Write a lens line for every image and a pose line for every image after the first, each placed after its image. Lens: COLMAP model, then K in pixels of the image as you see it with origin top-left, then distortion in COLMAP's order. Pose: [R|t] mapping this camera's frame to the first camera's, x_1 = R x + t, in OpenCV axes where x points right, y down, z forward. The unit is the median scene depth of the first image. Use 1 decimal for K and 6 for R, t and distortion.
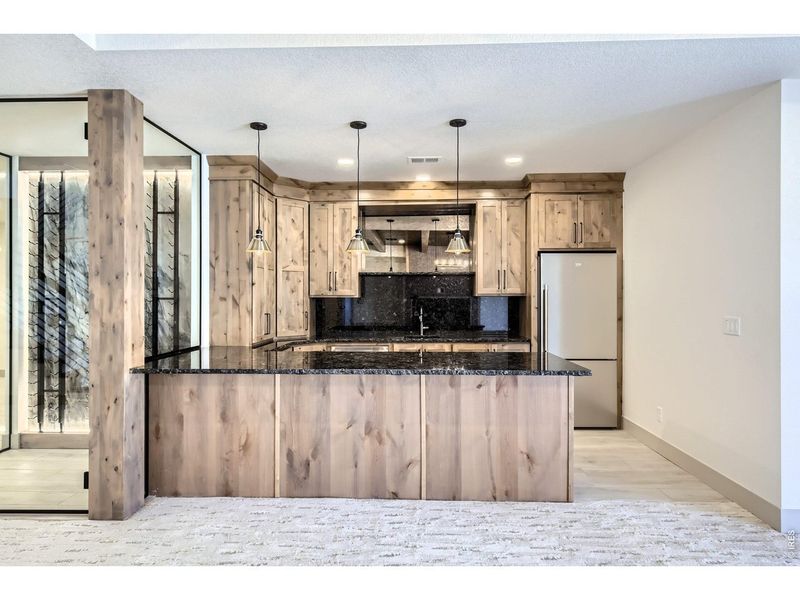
lens RADIAL K [[469.8, 0, 399.6], [0, 469.8, 295.8], [0, 0, 1]] dist [0.002825, 0.000530]
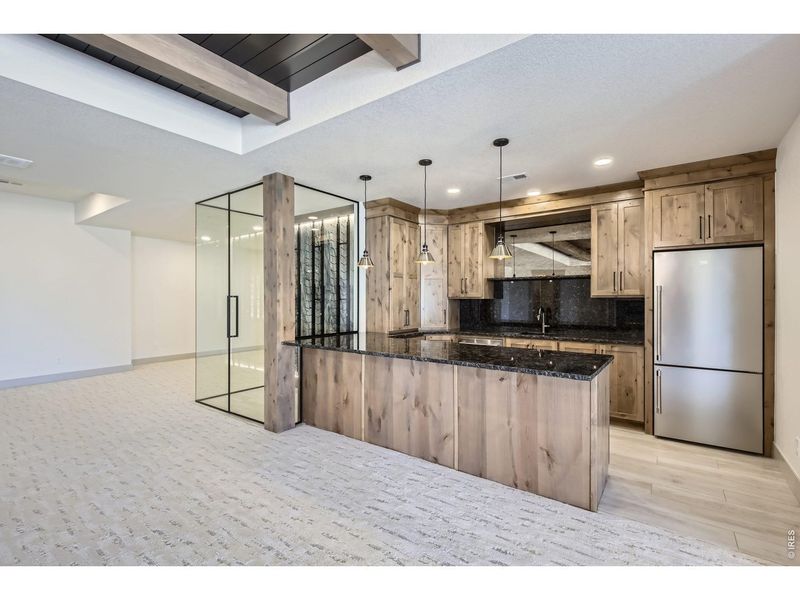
lens RADIAL K [[362.1, 0, 398.2], [0, 362.1, 297.6], [0, 0, 1]] dist [0.000790, -0.000813]
pose [[0.834246, -0.000323, -0.551392, 0.332620], [0.000202, 1.000000, -0.000281, 0.001008], [0.551392, 0.000123, 0.834246, 0.122842]]
